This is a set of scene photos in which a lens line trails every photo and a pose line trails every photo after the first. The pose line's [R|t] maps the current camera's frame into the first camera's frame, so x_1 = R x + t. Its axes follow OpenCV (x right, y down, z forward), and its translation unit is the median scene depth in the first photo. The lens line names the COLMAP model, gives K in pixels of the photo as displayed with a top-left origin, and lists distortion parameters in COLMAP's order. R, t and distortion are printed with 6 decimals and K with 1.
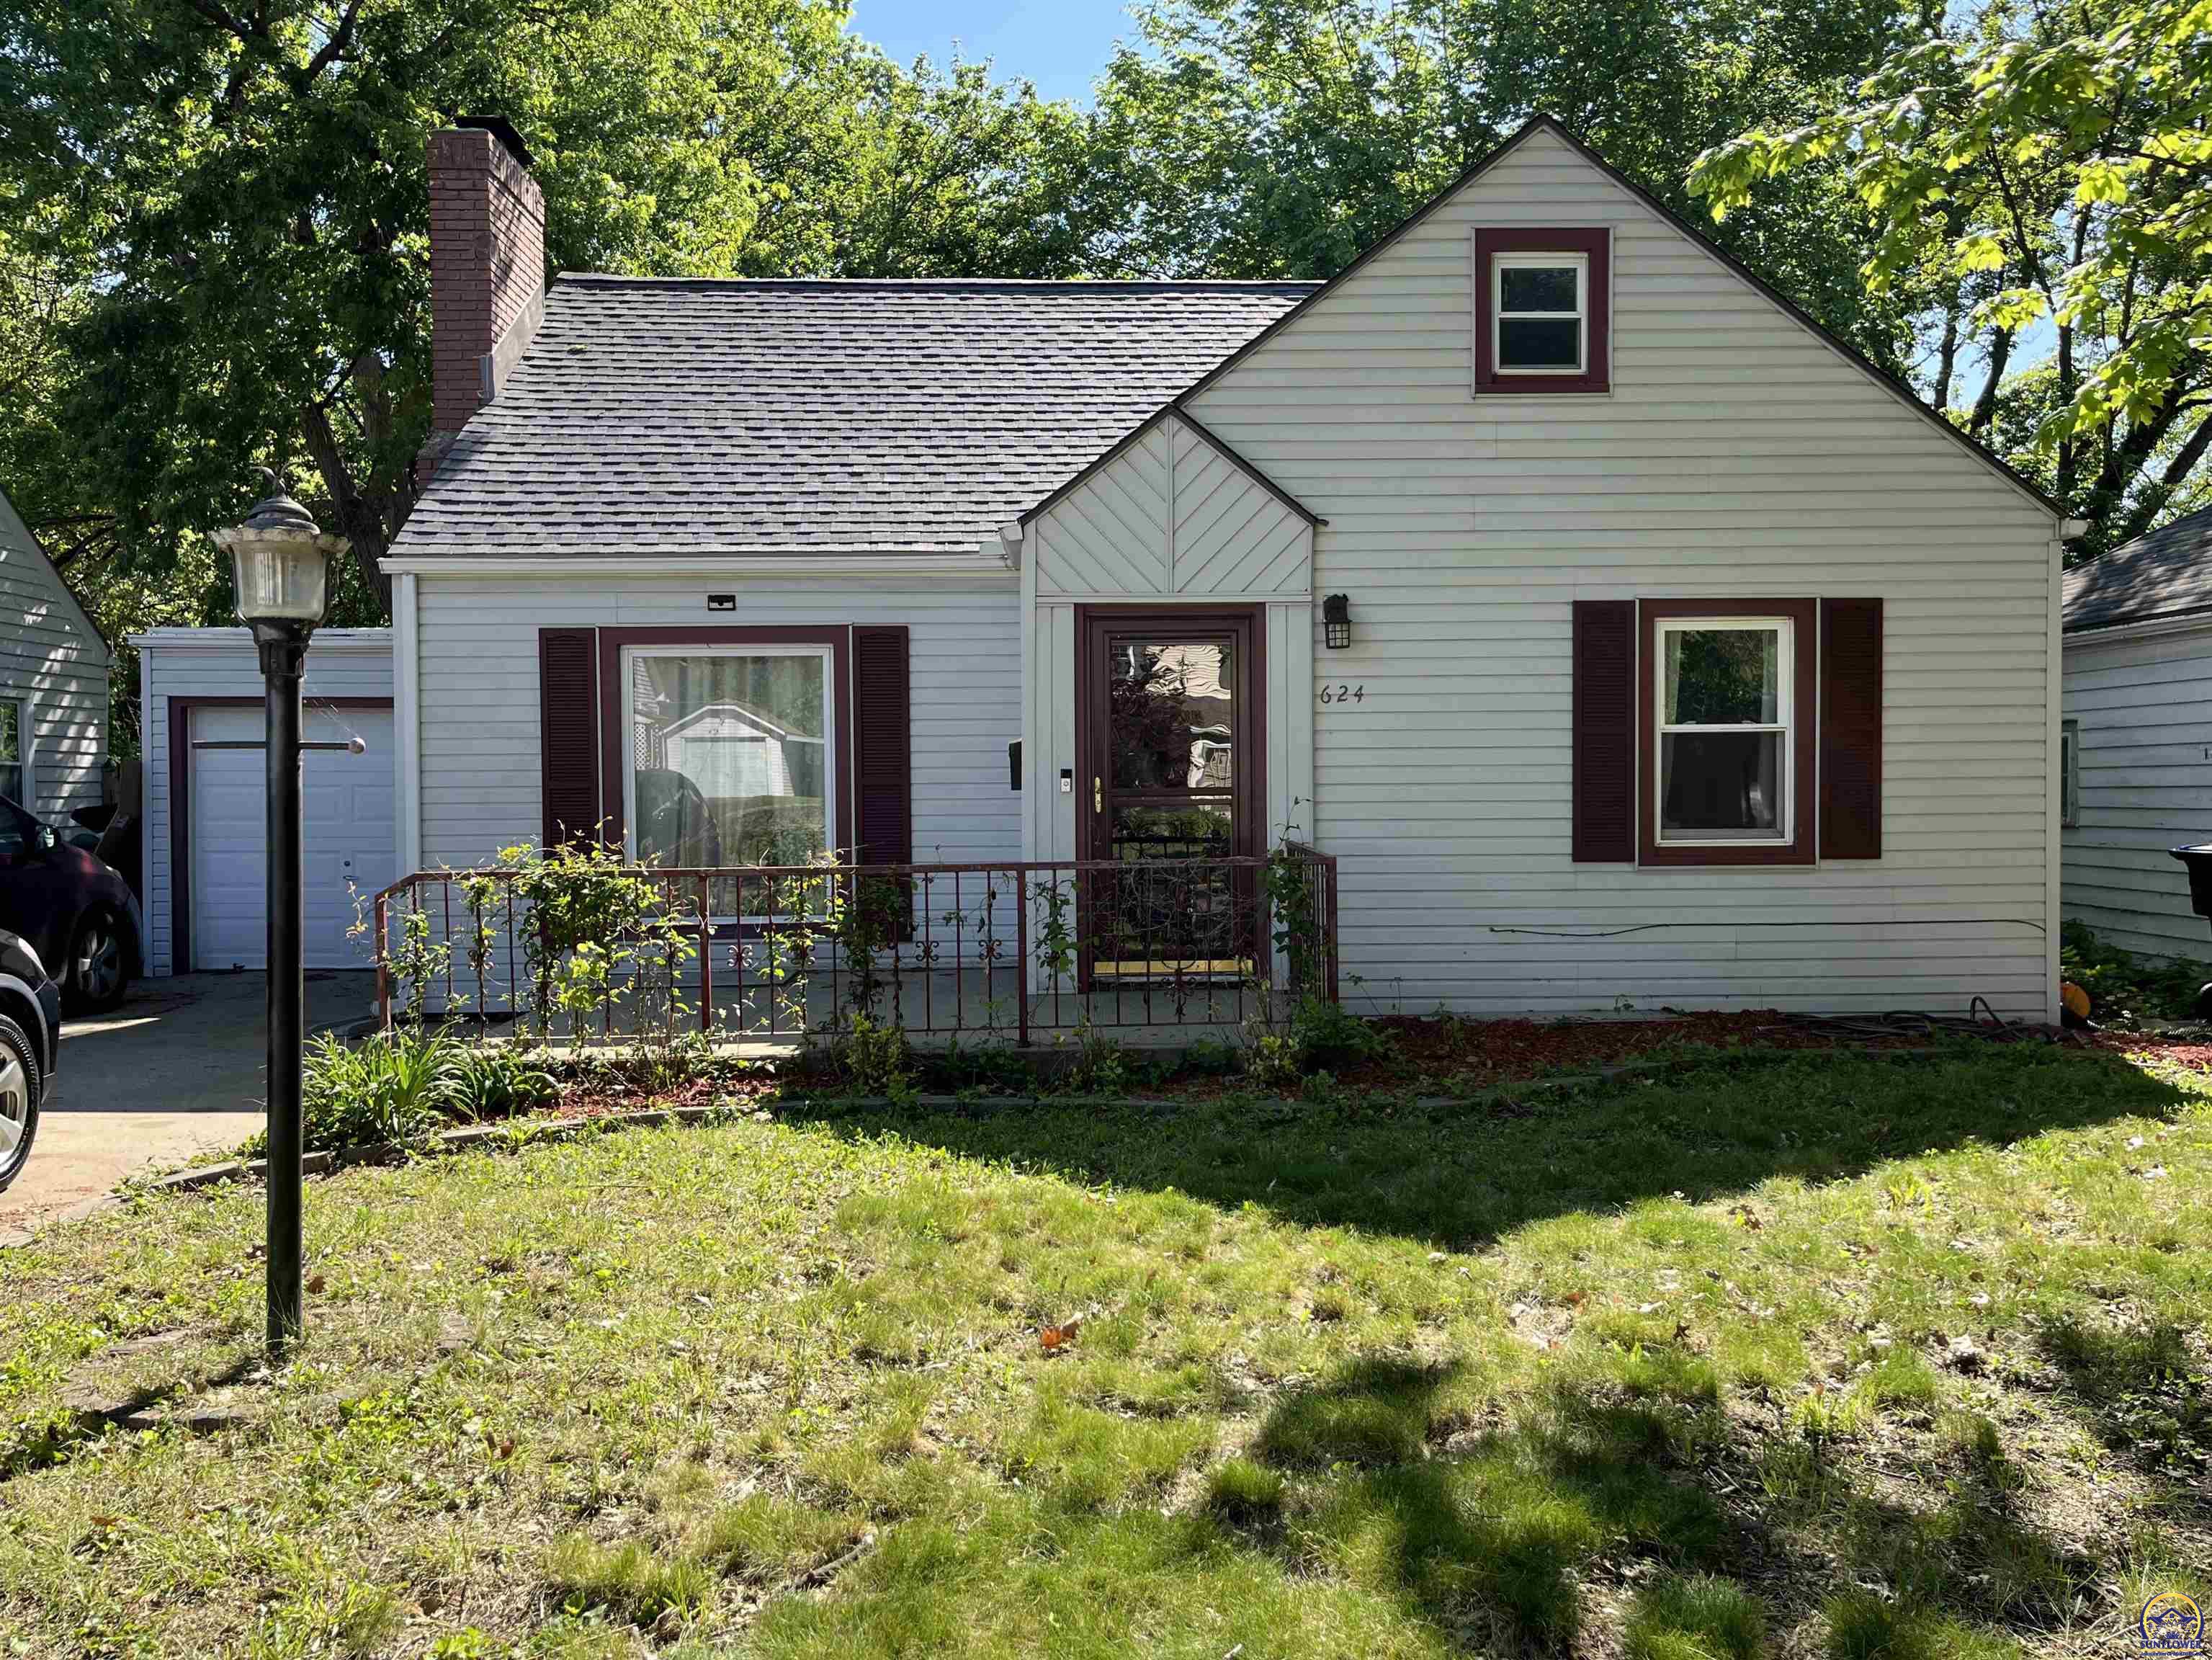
lens RADIAL K [[1700.1, 0, 1104.3], [0, 1700.1, 823.6], [0, 0, 1]] dist [0.068528, -0.081878]
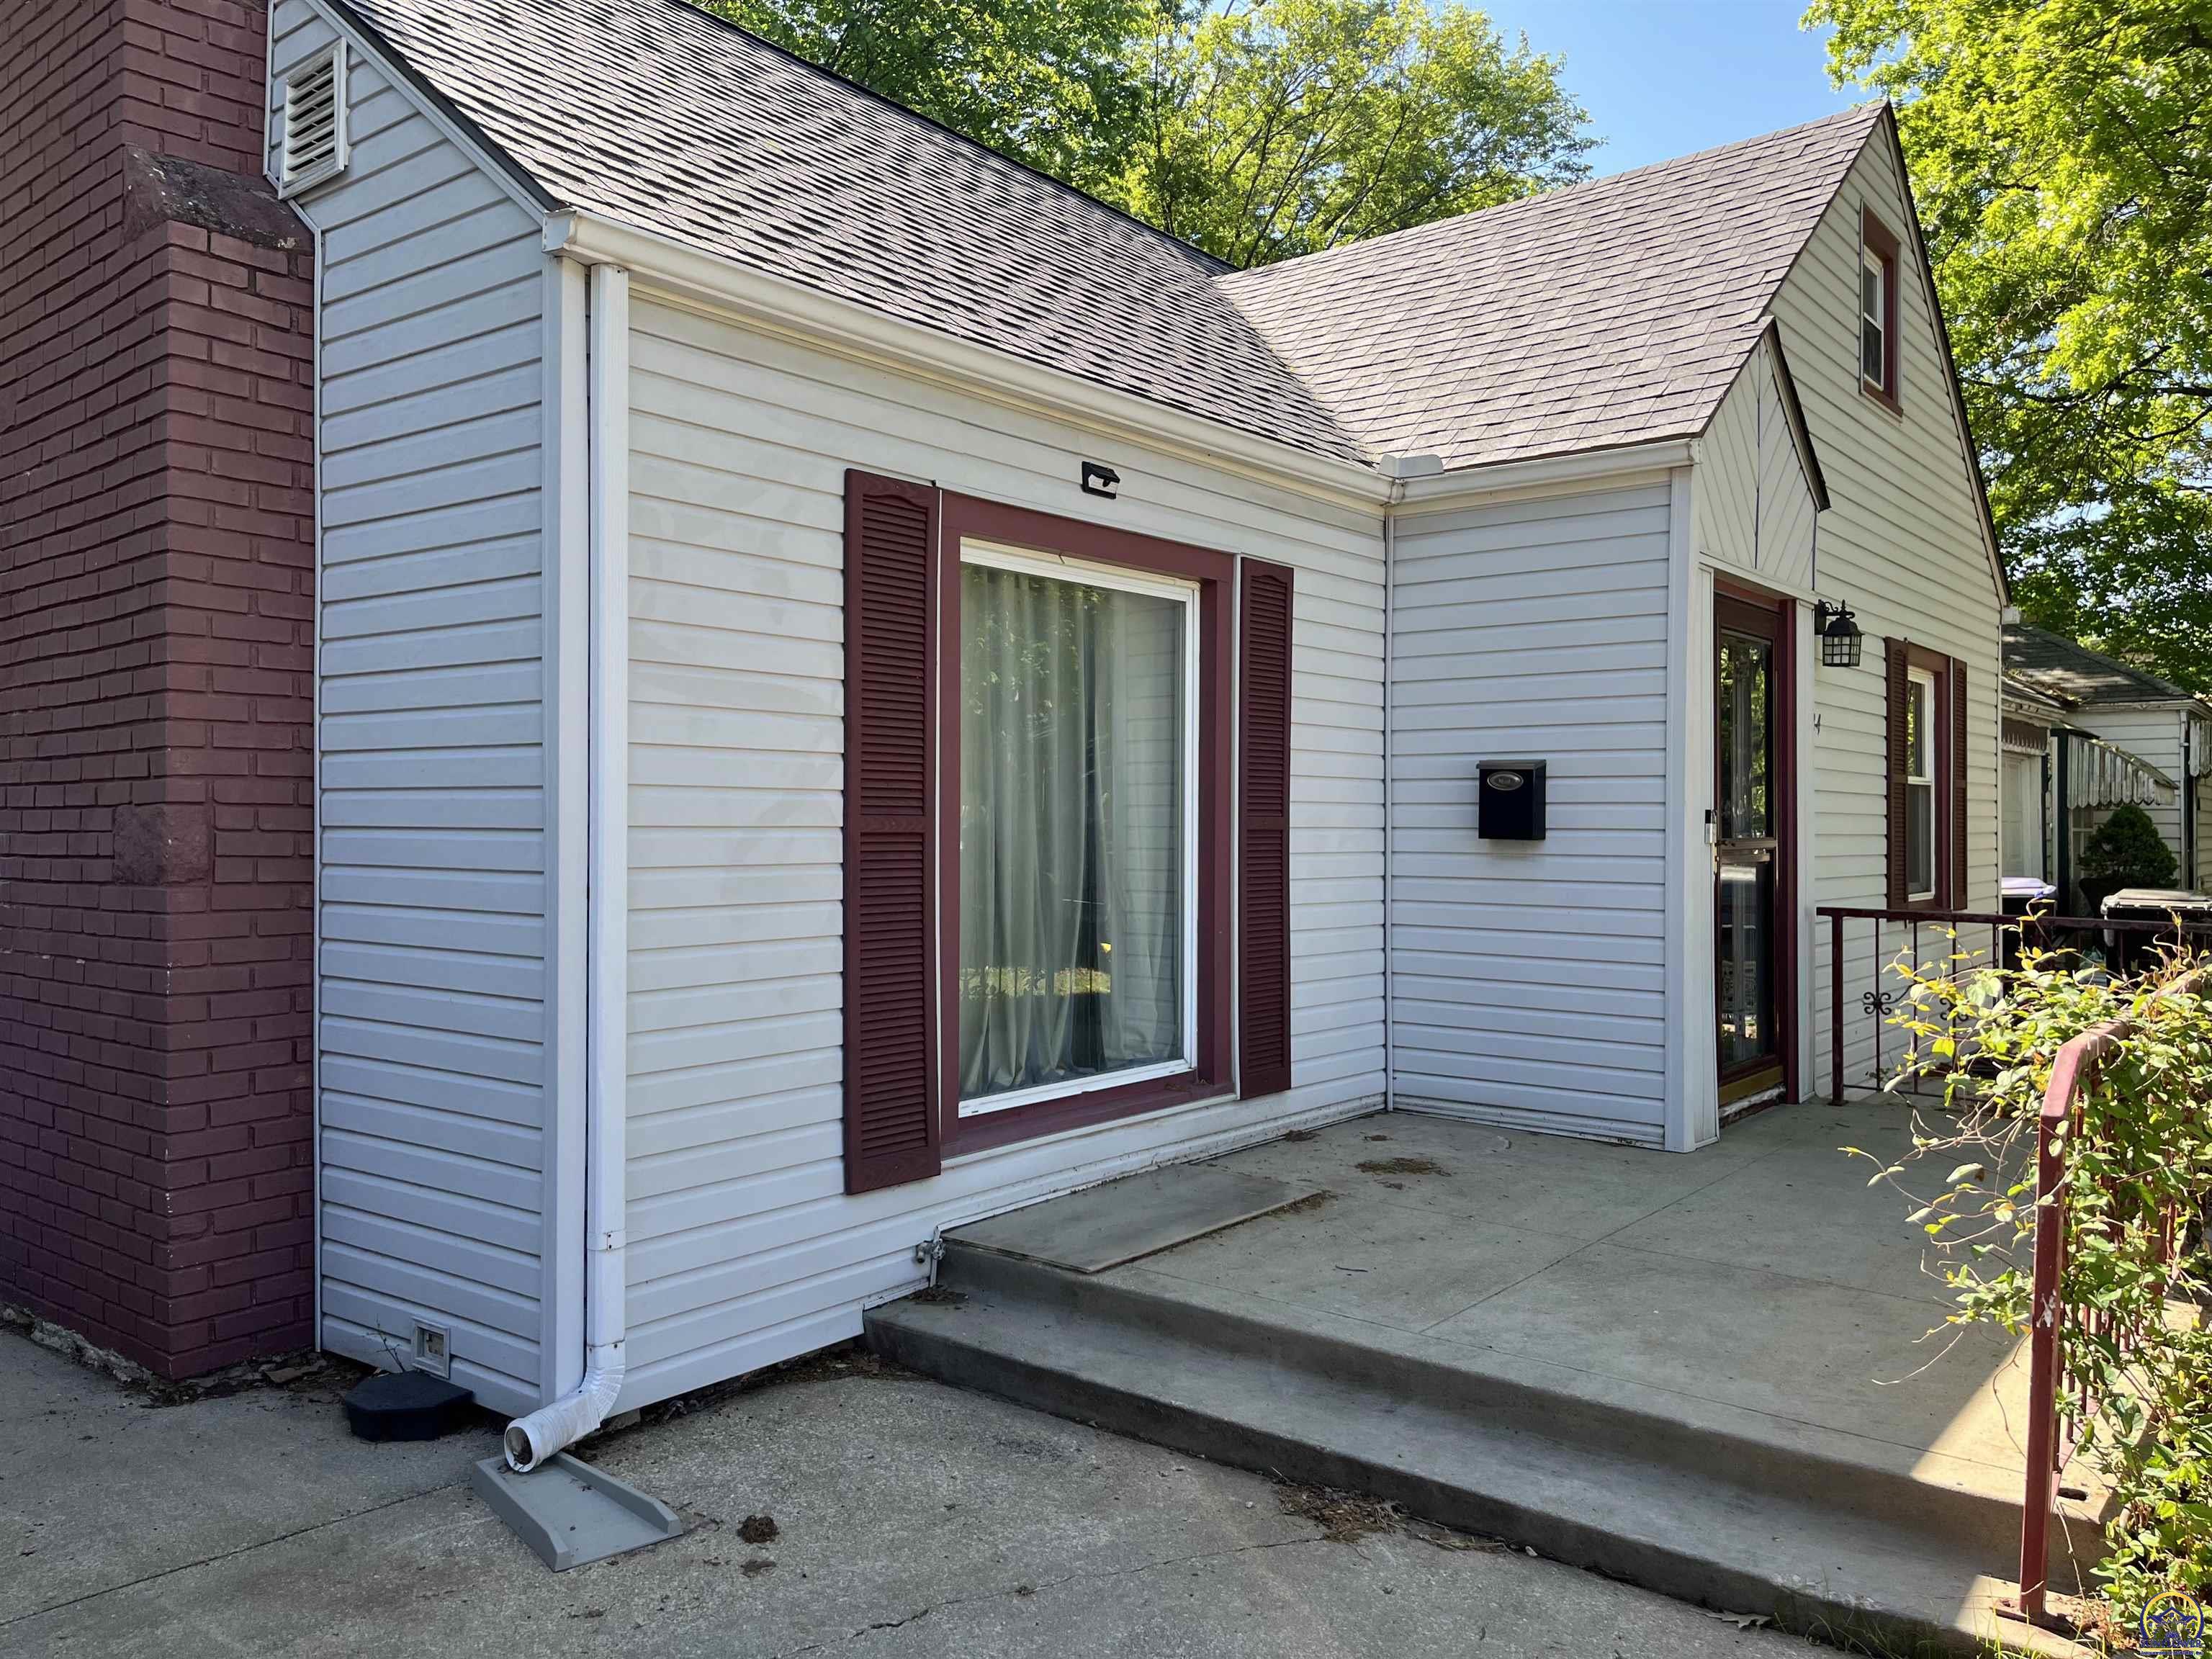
lens RADIAL K [[1699.8, 0, 1113.4], [0, 1699.8, 824.9], [0, 0, 1]] dist [0.068528, -0.081878]
pose [[0.640538, 0.012294, 0.767828, -0.613537], [0.009021, 0.999682, -0.023532, -0.011550], [-0.767873, 0.021999, 0.640224, 0.659296]]
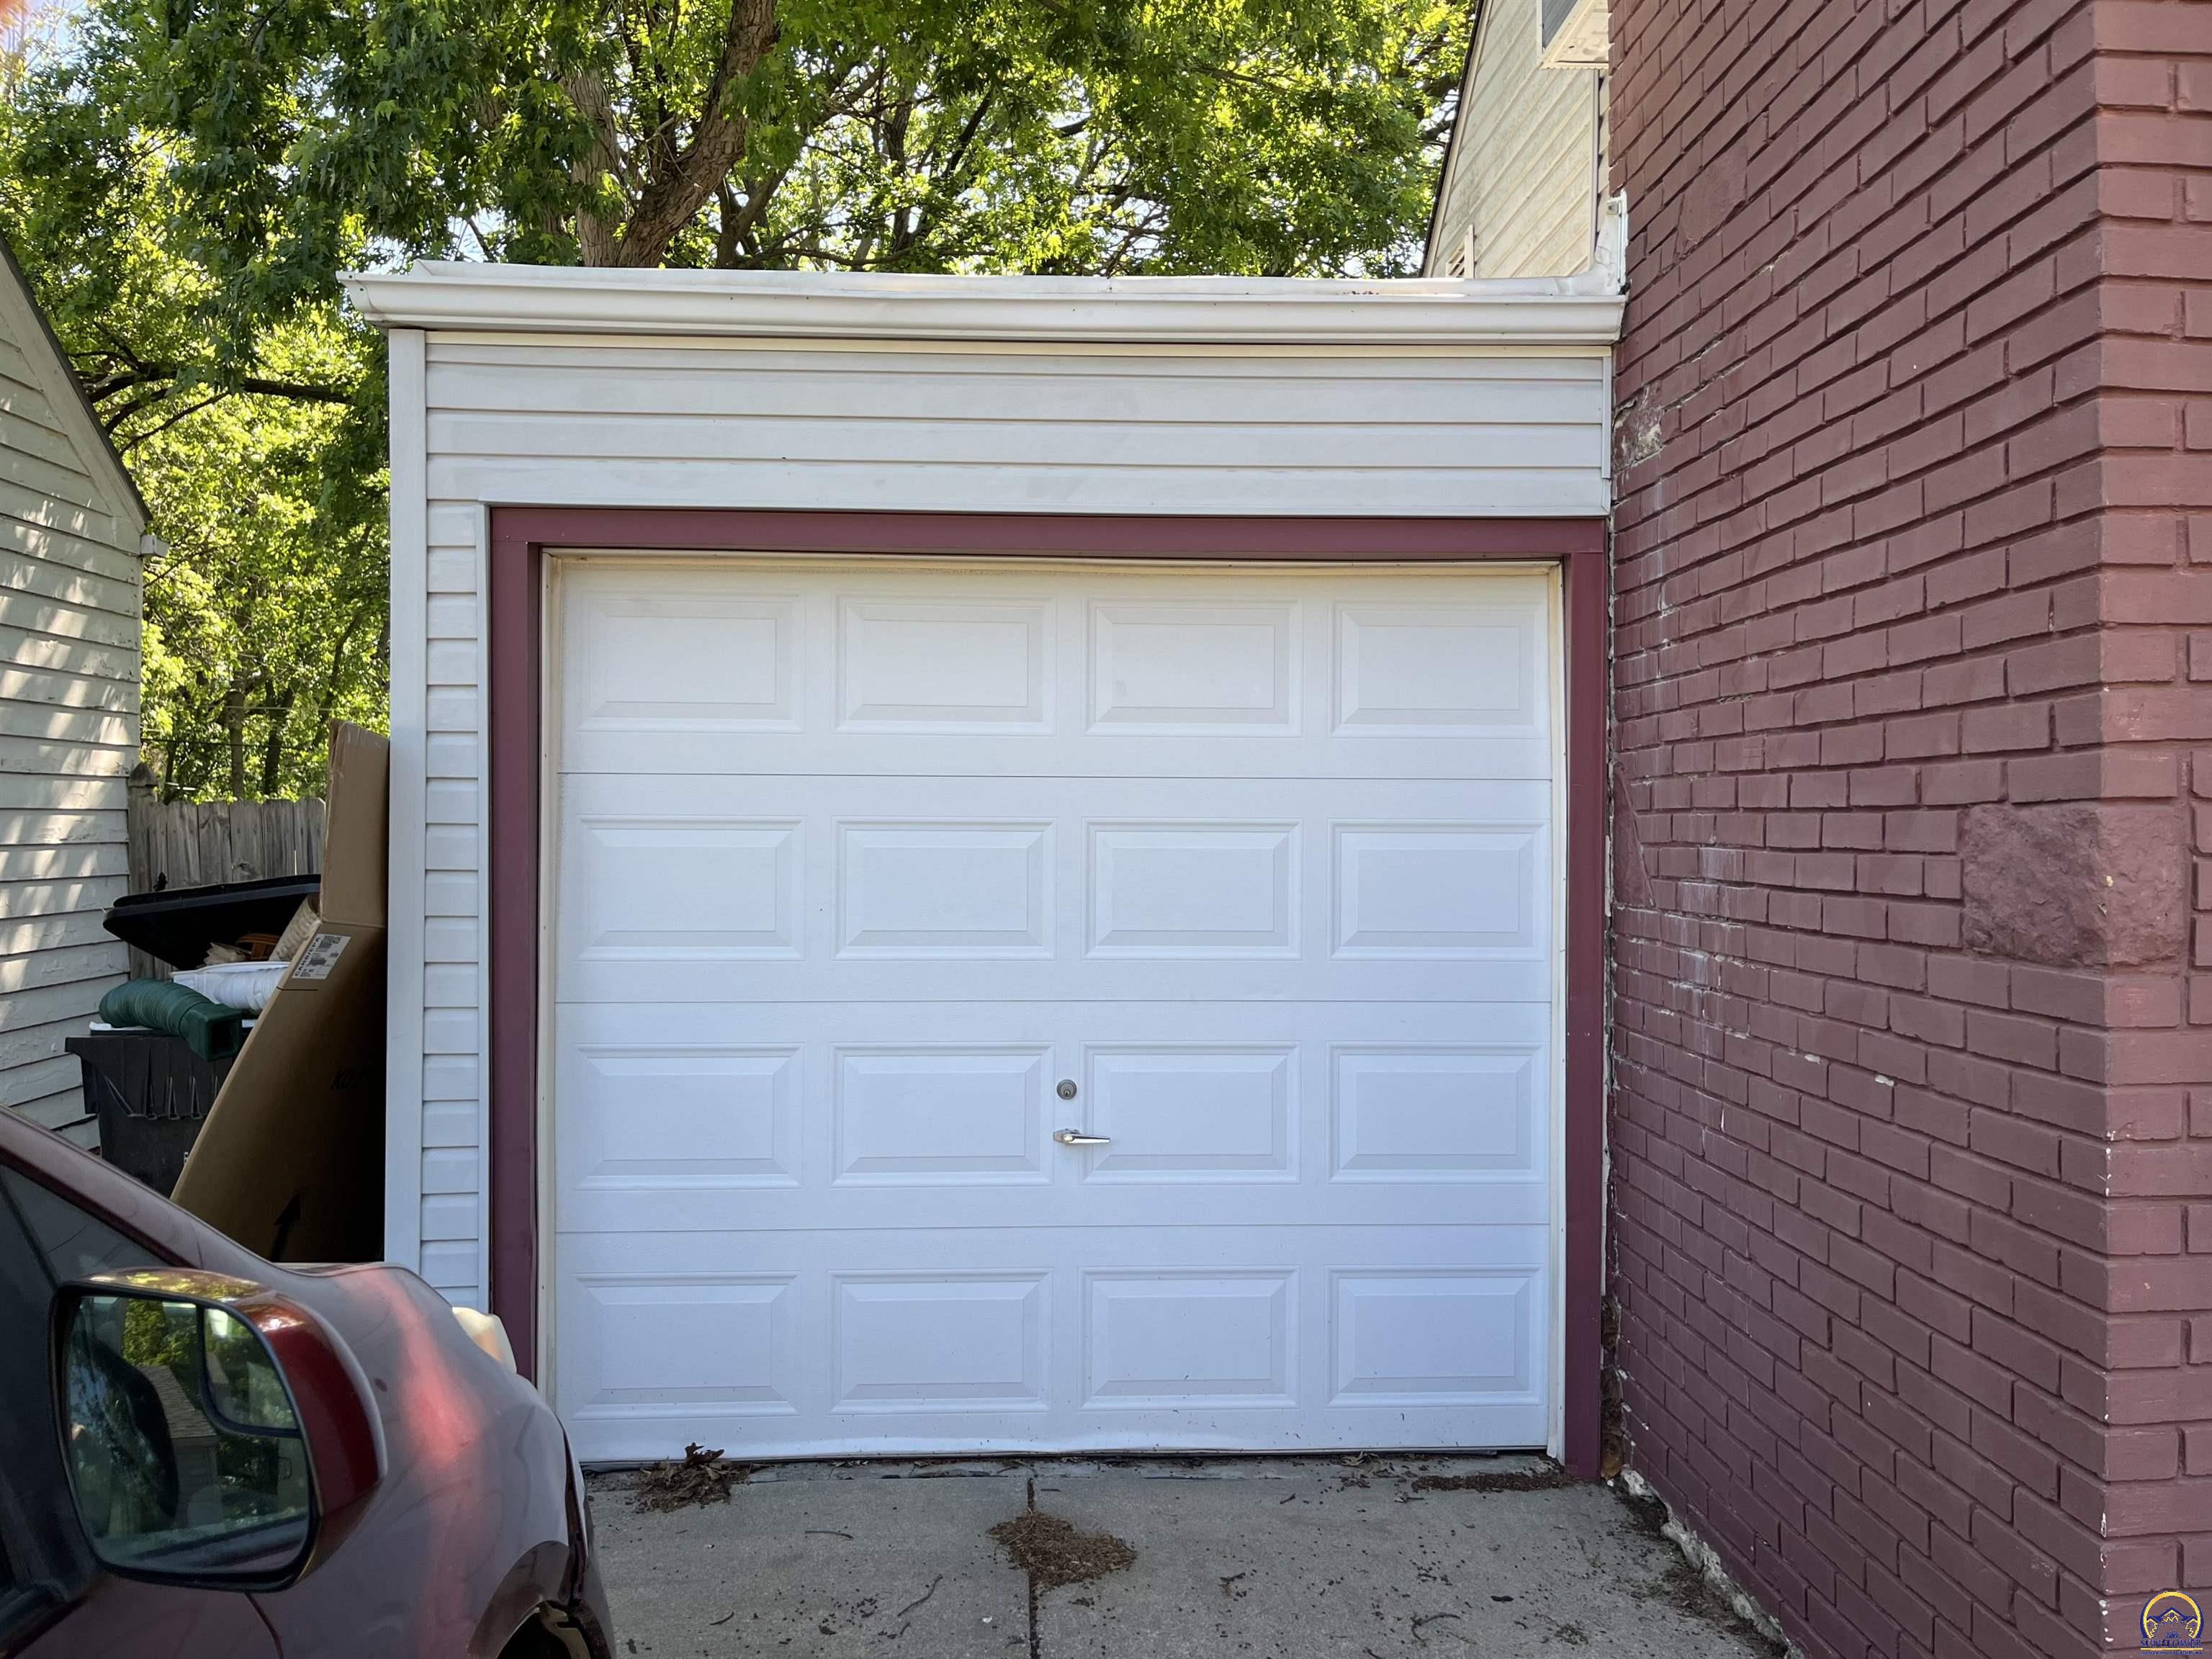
lens RADIAL K [[1699.8, 0, 1109.6], [0, 1699.8, 828.1], [0, 0, 1]] dist [0.068528, -0.081878]
pose [[0.999662, 0.004296, 0.025633, -0.562134], [-0.003880, 0.999861, -0.016238, -0.021625], [-0.025699, 0.016133, 0.999540, 0.900782]]
